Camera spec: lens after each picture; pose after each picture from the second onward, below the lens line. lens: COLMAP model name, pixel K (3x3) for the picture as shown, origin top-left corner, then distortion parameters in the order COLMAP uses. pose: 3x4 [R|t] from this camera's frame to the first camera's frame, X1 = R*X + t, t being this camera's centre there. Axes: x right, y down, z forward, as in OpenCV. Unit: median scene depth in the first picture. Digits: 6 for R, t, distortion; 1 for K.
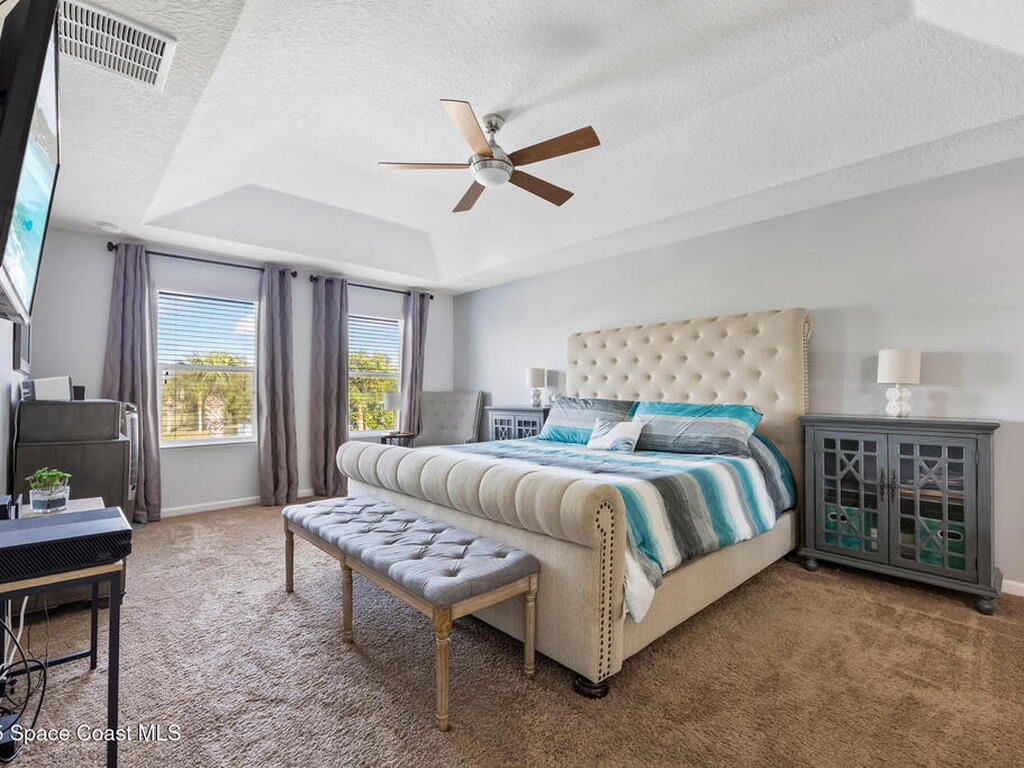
lens RADIAL K [[461.0, 0, 509.0], [0, 461.0, 382.1], [0, 0, 1]] dist [-0.001636, -0.000328]
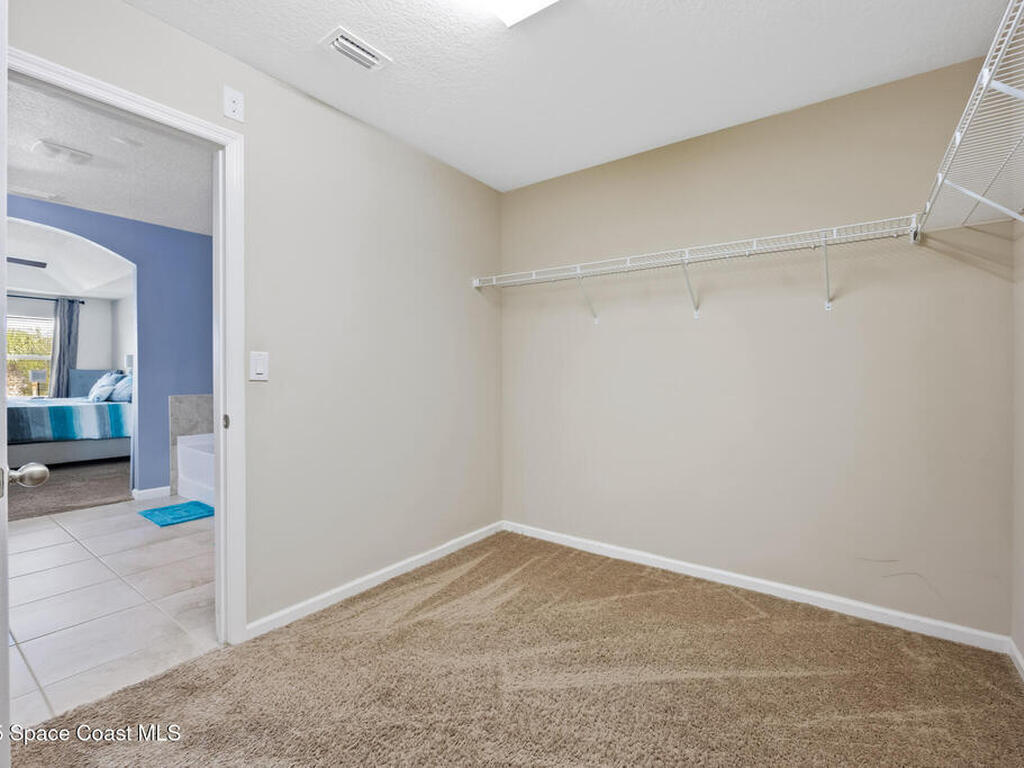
lens RADIAL K [[450.1, 0, 480.3], [0, 450.1, 380.0], [0, 0, 1]] dist [-0.001617, -0.000148]
pose [[0.987485, 0.007365, 0.157542, 1.556986], [-0.012840, 0.999347, 0.033763, -0.019380], [-0.157191, -0.035364, 0.986935, -1.048761]]
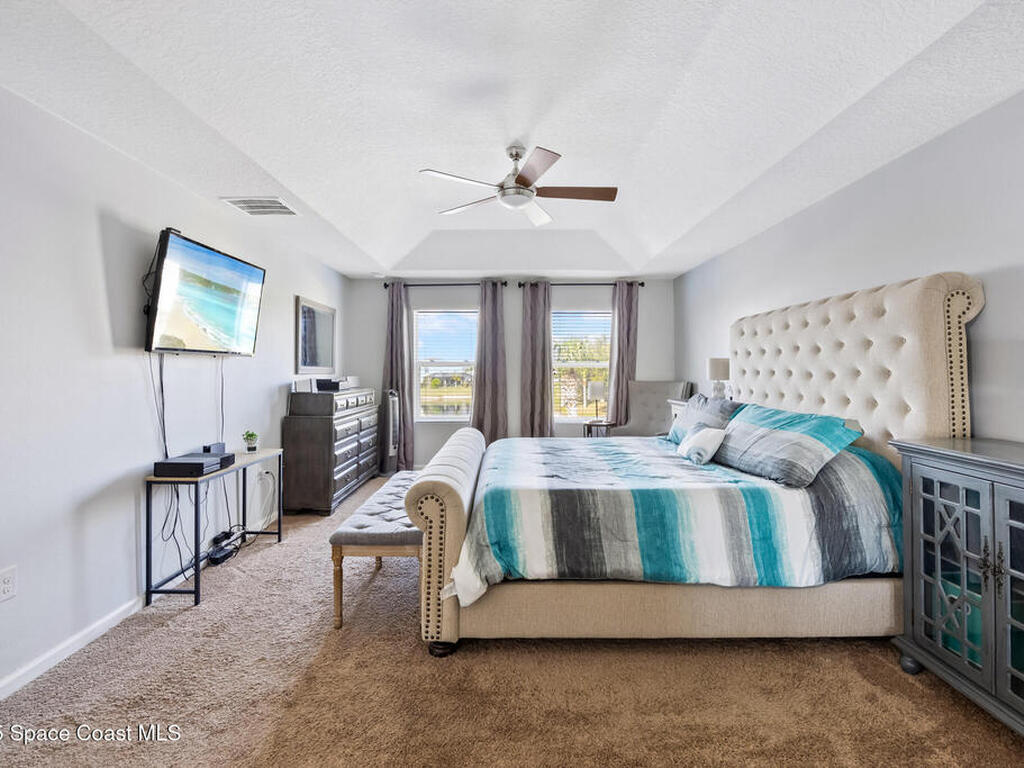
lens RADIAL K [[502.8, 0, 537.0], [0, 502.8, 354.9], [0, 0, 1]] dist [-0.022183, 0.000091]
pose [[0.754820, -0.018969, -0.655658, 0.686304], [0.014129, 0.999820, -0.012661, -0.047242], [0.655780, 0.000293, 0.754952, 0.099285]]
